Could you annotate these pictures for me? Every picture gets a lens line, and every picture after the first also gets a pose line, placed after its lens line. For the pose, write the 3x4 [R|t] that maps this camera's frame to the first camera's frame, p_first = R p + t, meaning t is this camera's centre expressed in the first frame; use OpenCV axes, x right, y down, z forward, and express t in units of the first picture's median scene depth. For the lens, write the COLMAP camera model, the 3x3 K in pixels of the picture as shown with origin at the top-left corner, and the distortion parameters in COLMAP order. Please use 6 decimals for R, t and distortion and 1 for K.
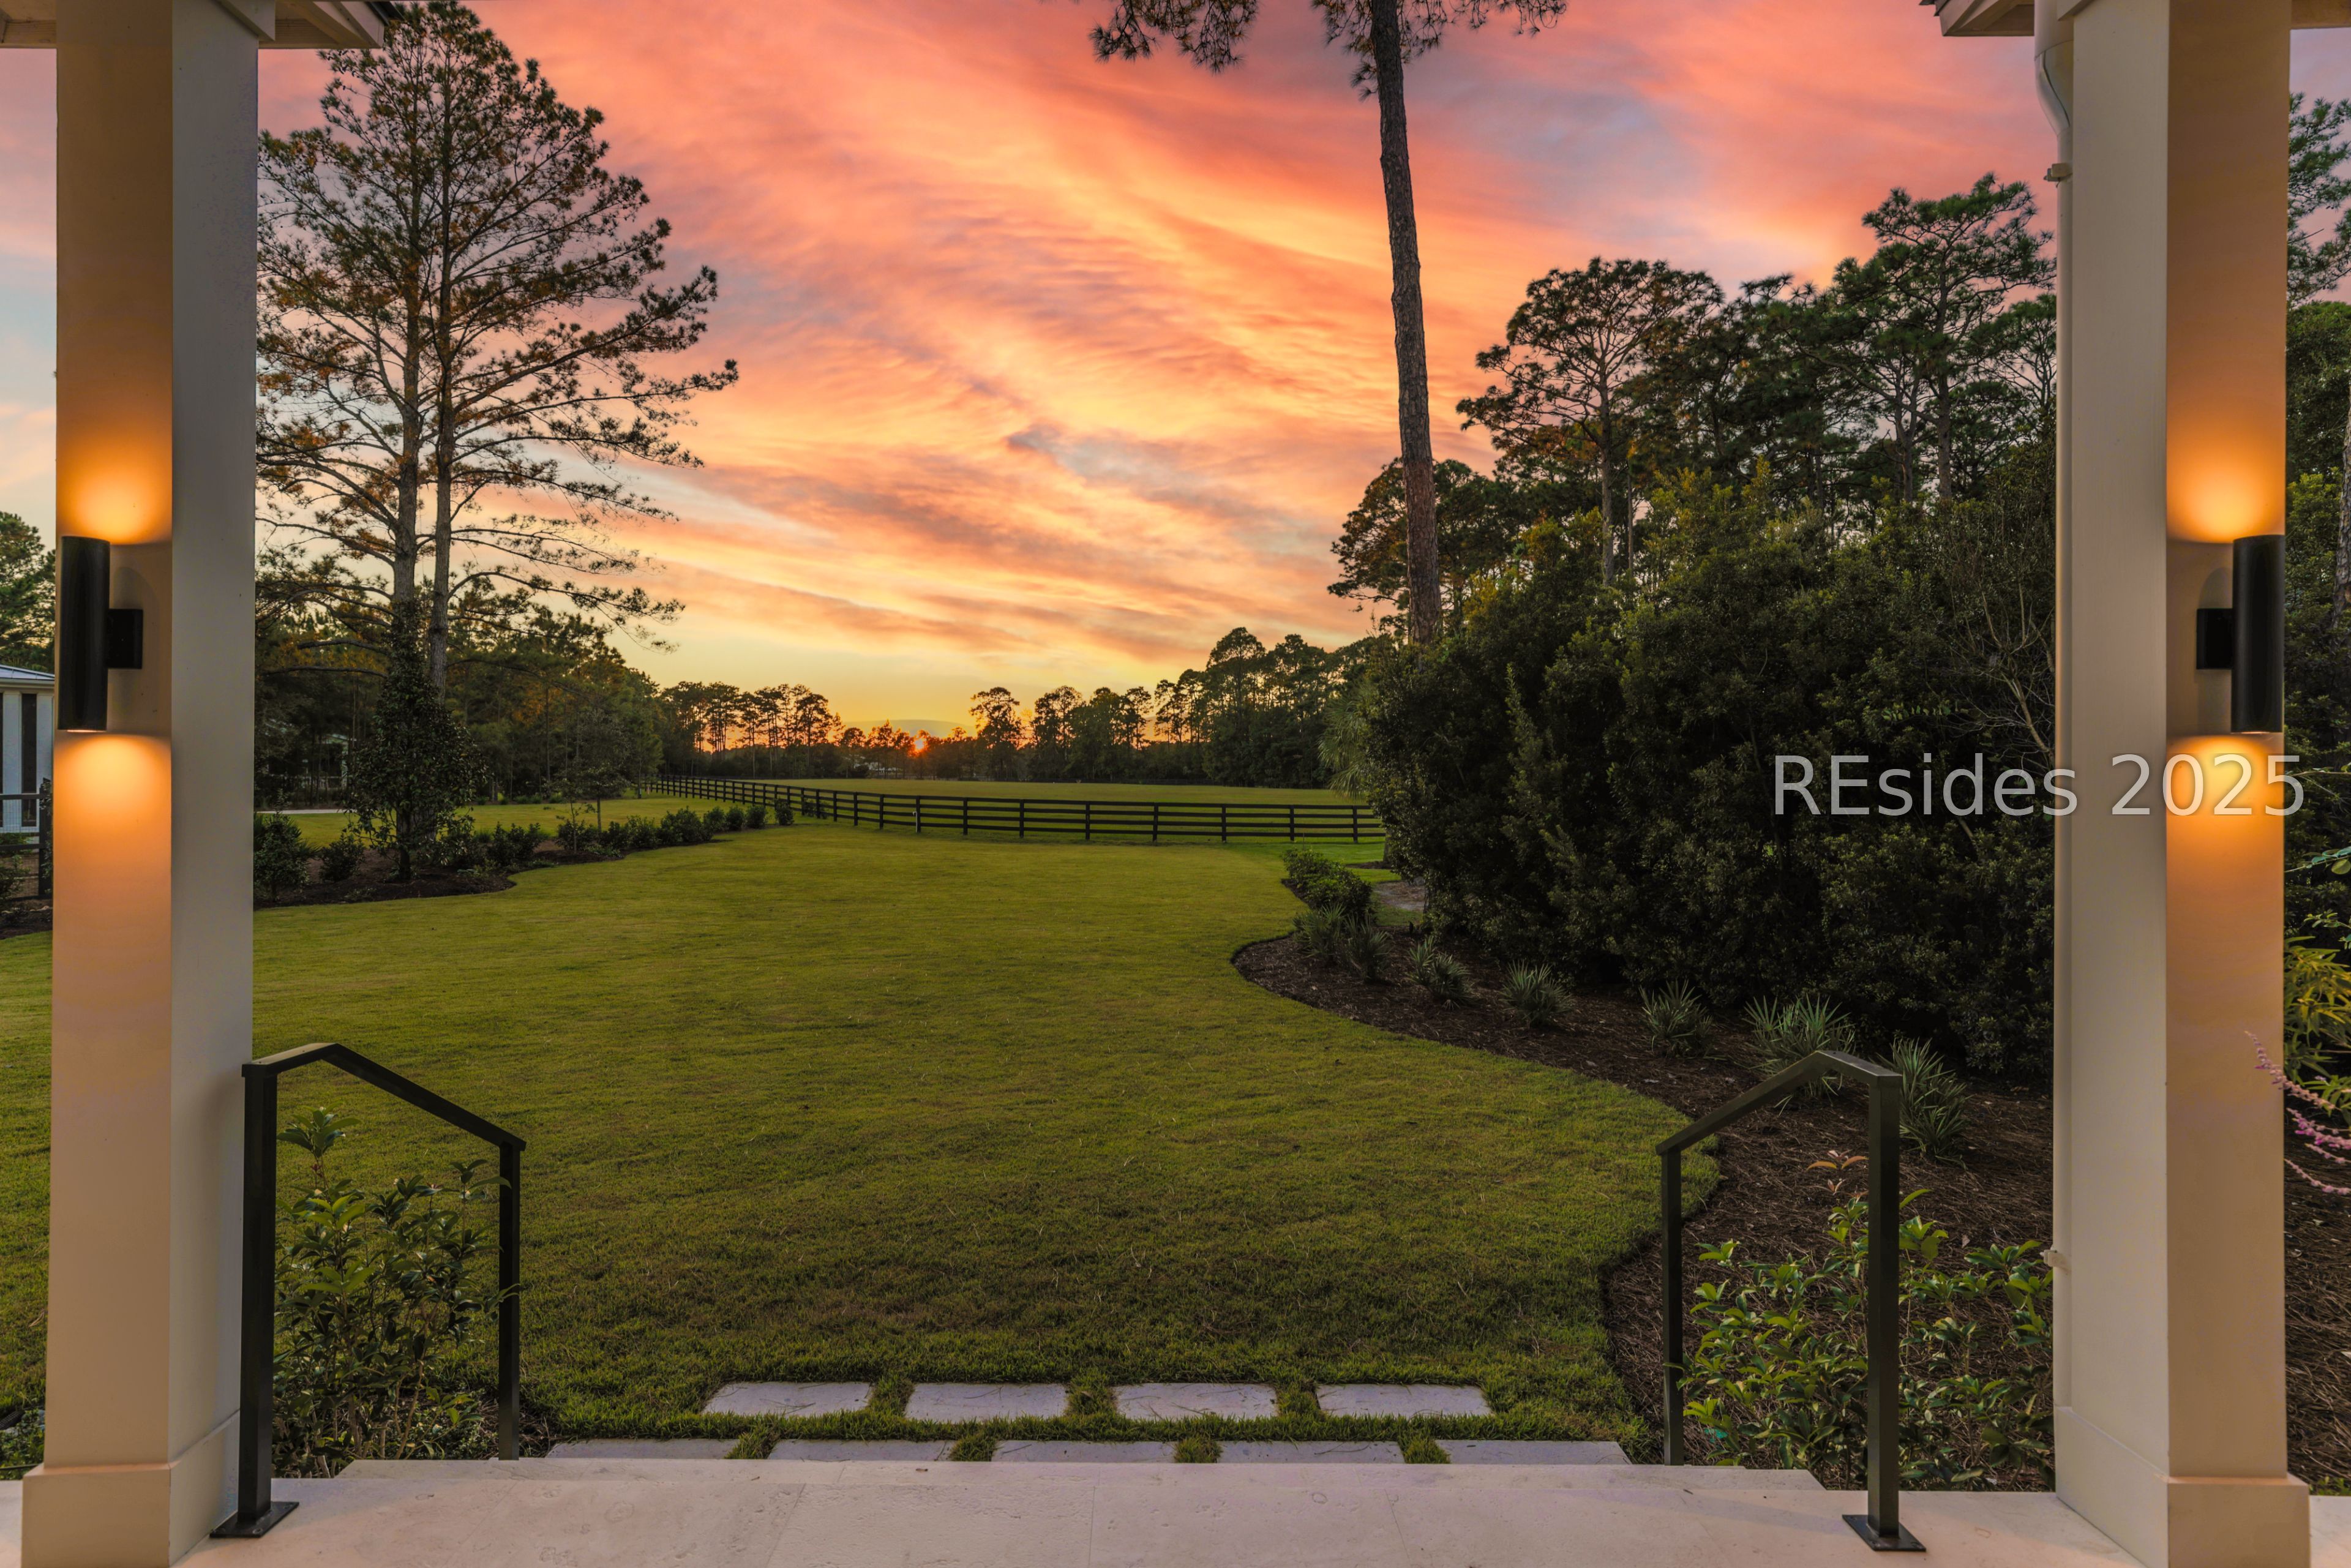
lens RADIAL K [[1184.8, 0, 1132.9], [0, 1184.8, 770.3], [0, 0, 1]] dist [-0.016541, -0.000010]
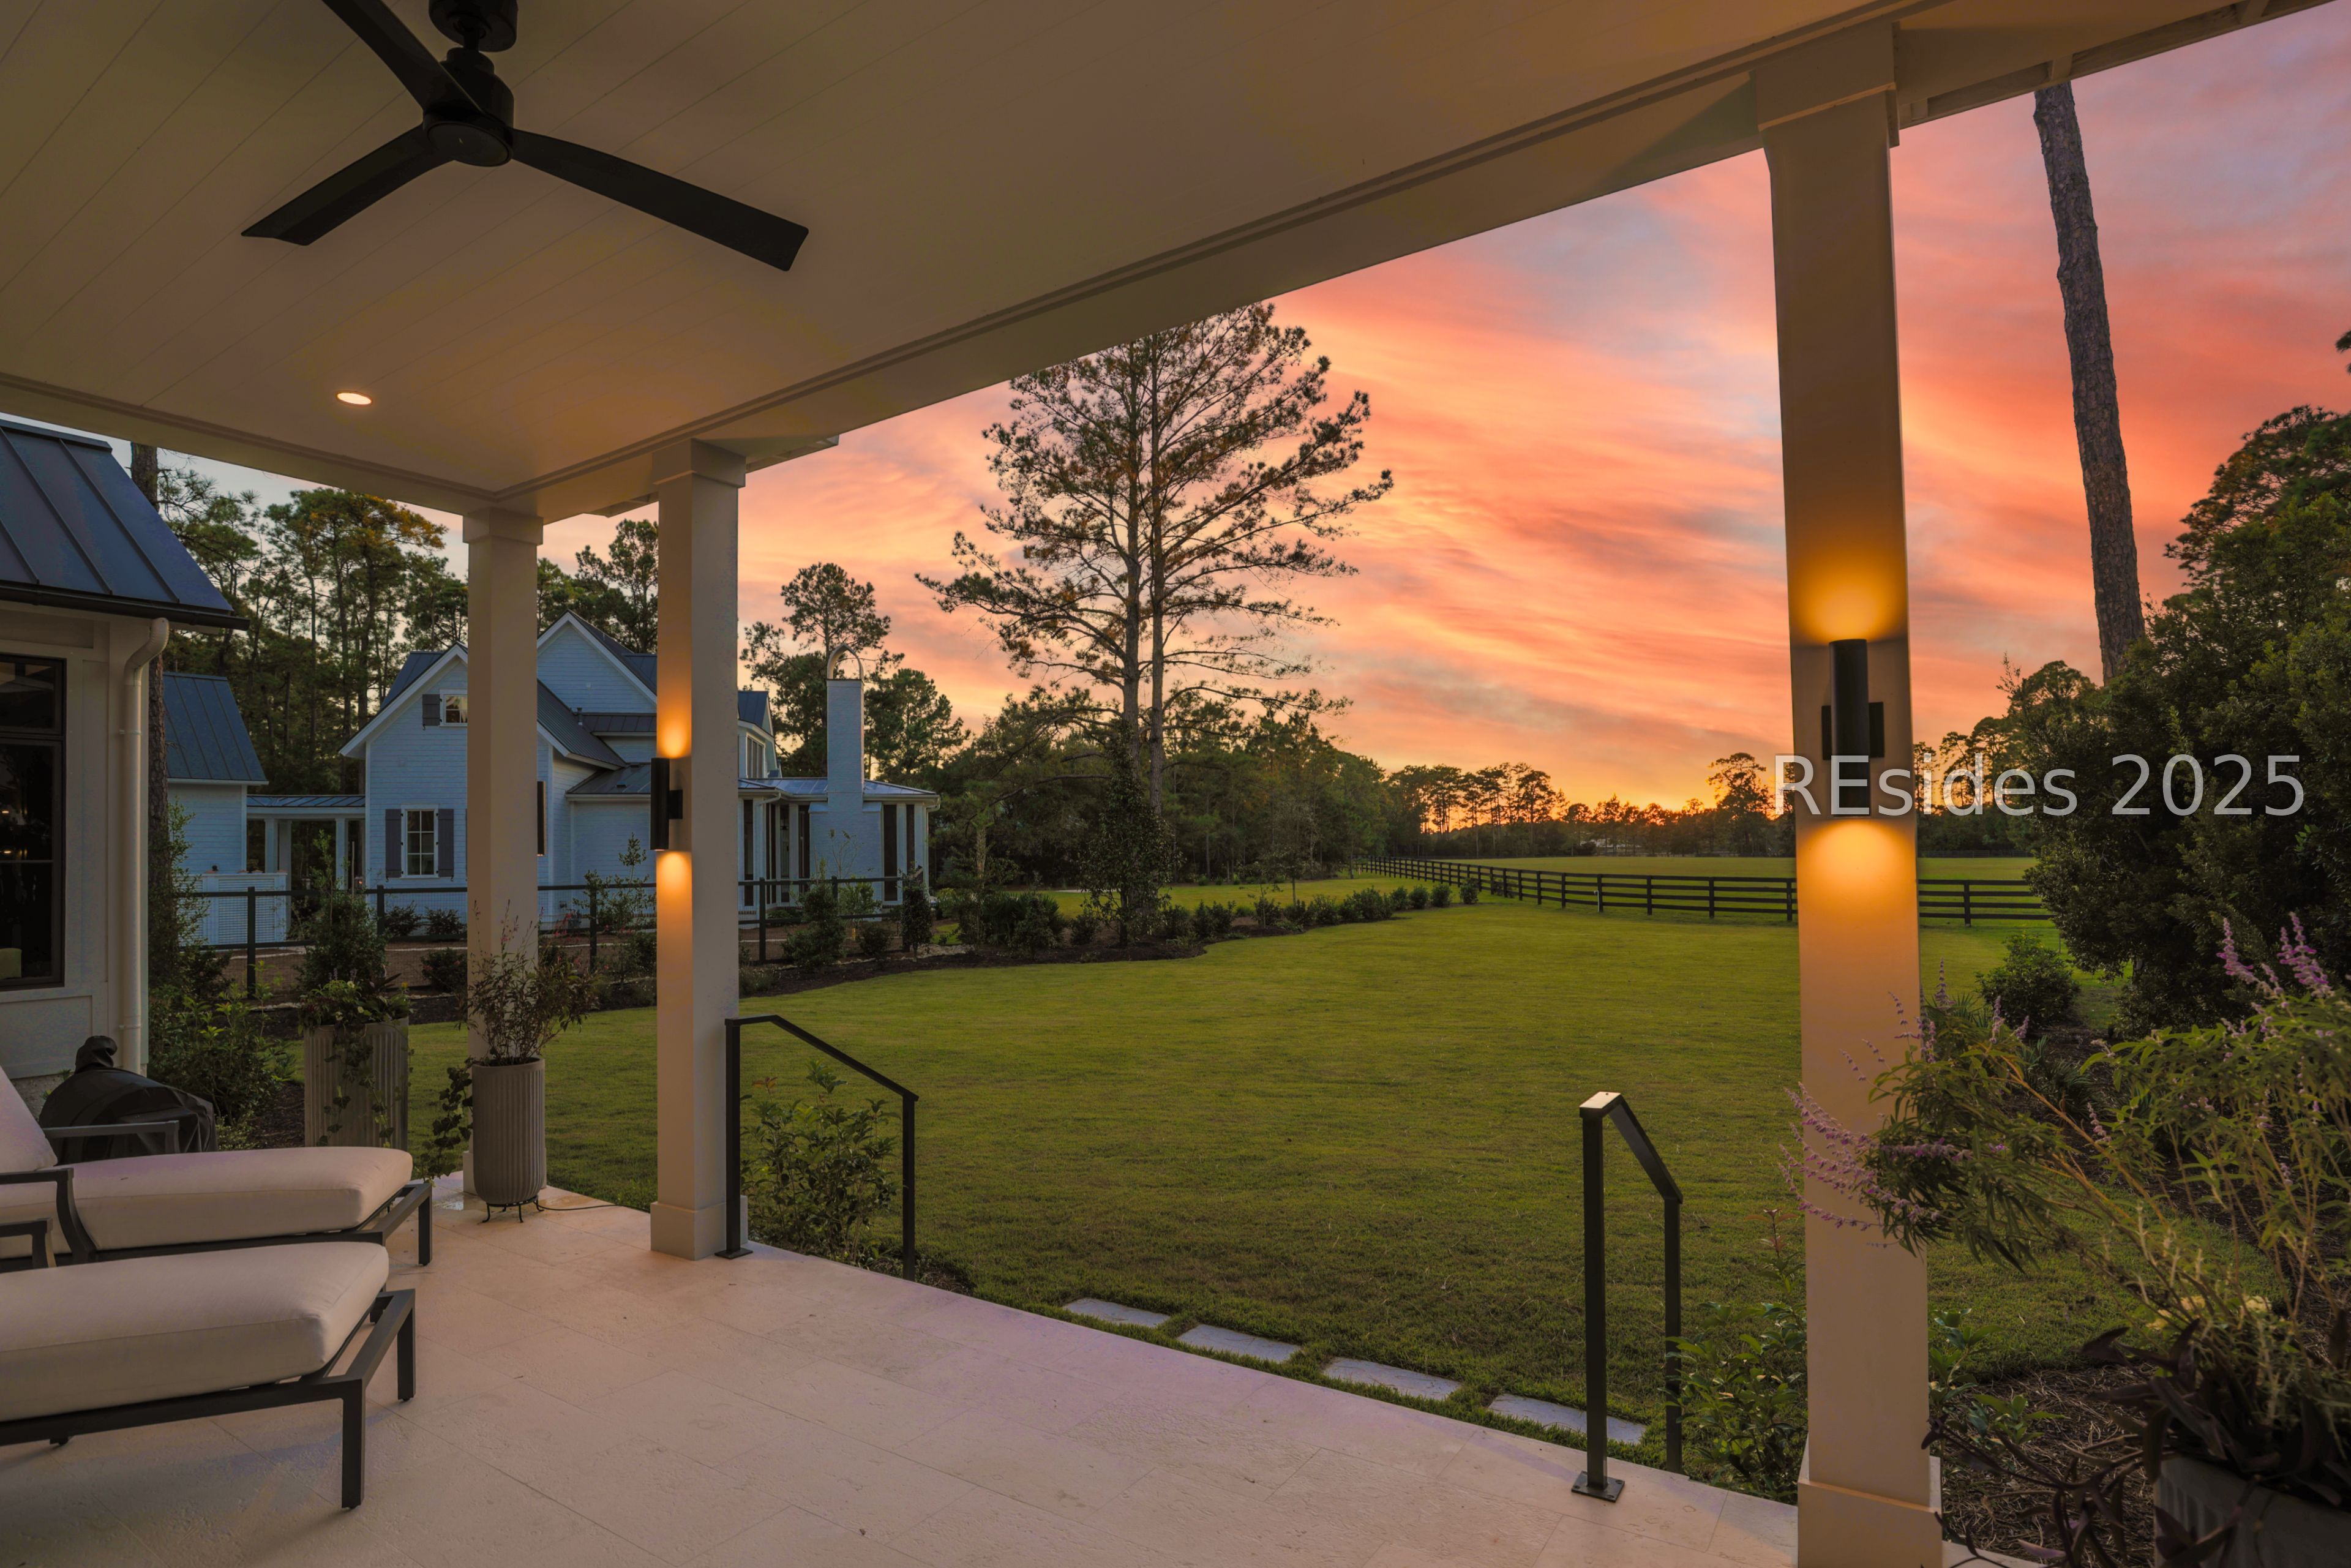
lens RADIAL K [[1198.2, 0, 1146.8], [0, 1198.2, 823.5], [0, 0, 1]] dist [-0.059020, 0.022229]
pose [[0.832262, -0.030344, -0.553551, 0.066525], [0.018519, 0.999465, -0.026945, -0.000535], [0.554073, 0.012174, 0.832379, -0.018618]]
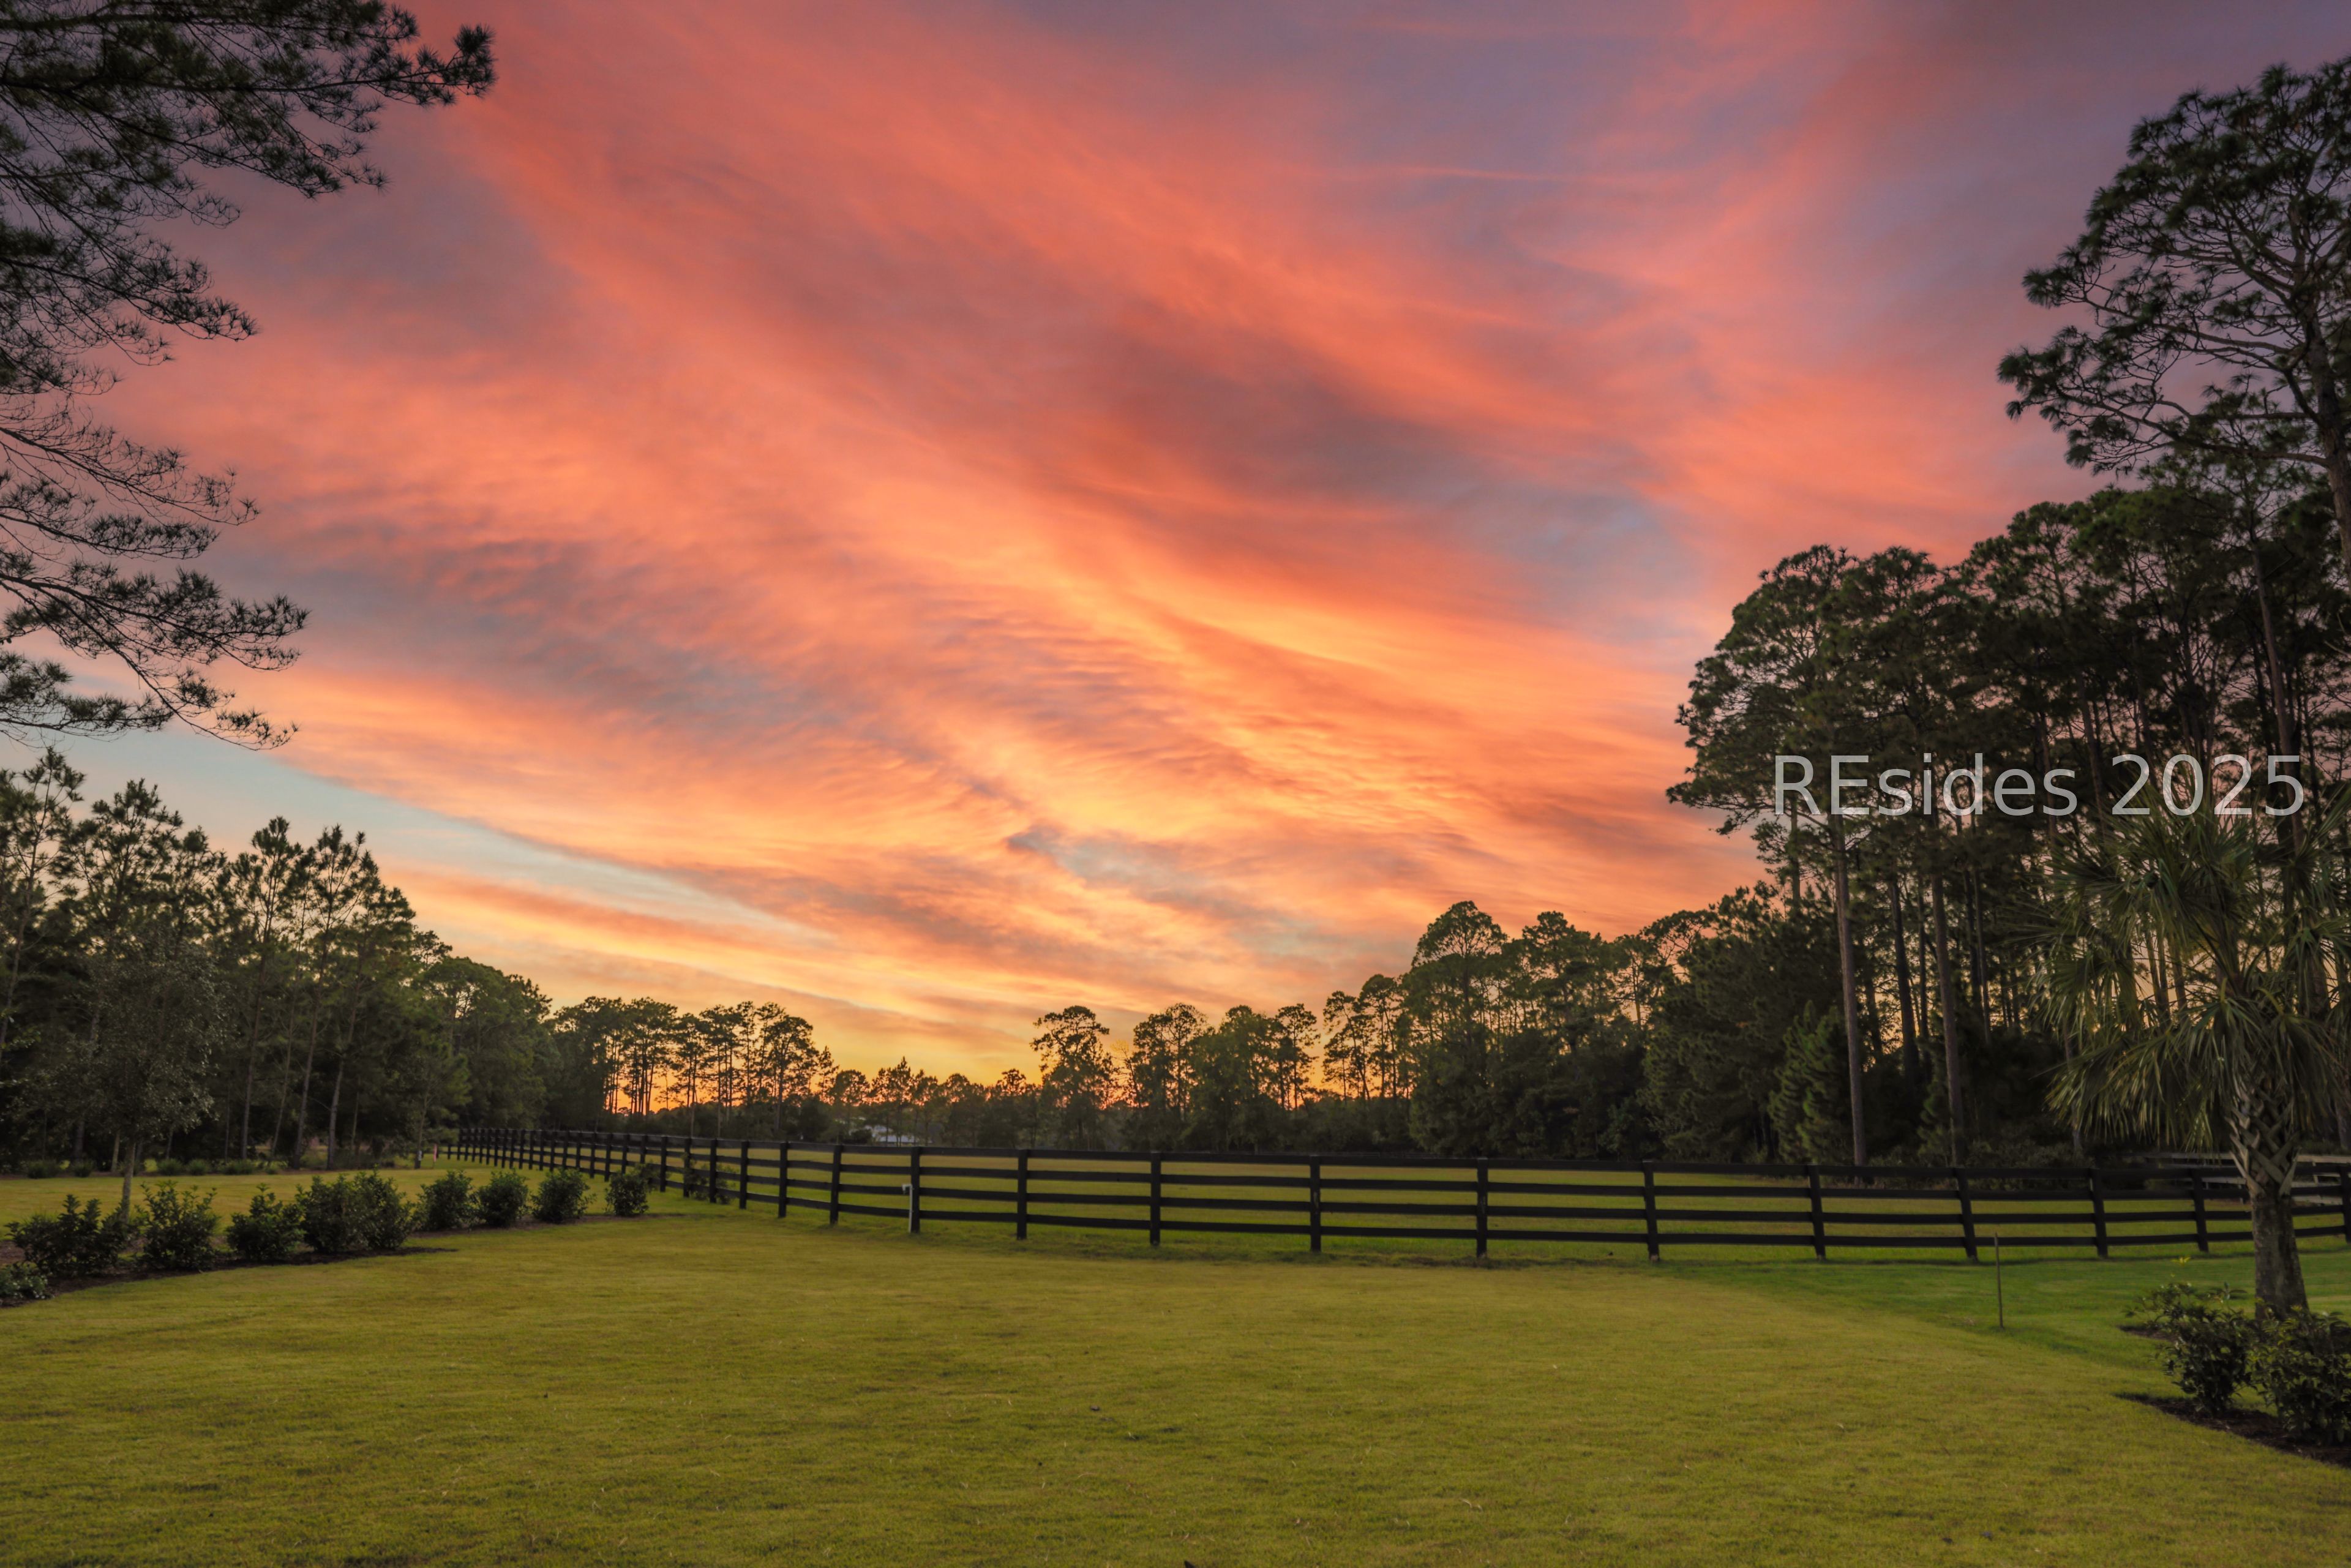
lens RADIAL K [[1747.3, 0, 1165.8], [0, 1747.3, 760.5], [0, 0, 1]] dist [-0.005348, -0.000182]
pose [[0.998151, -0.012475, -0.059488, -0.065057], [-0.000588, 0.976684, -0.214683, 0.027637], [0.060779, 0.214321, 0.974870, 0.459698]]
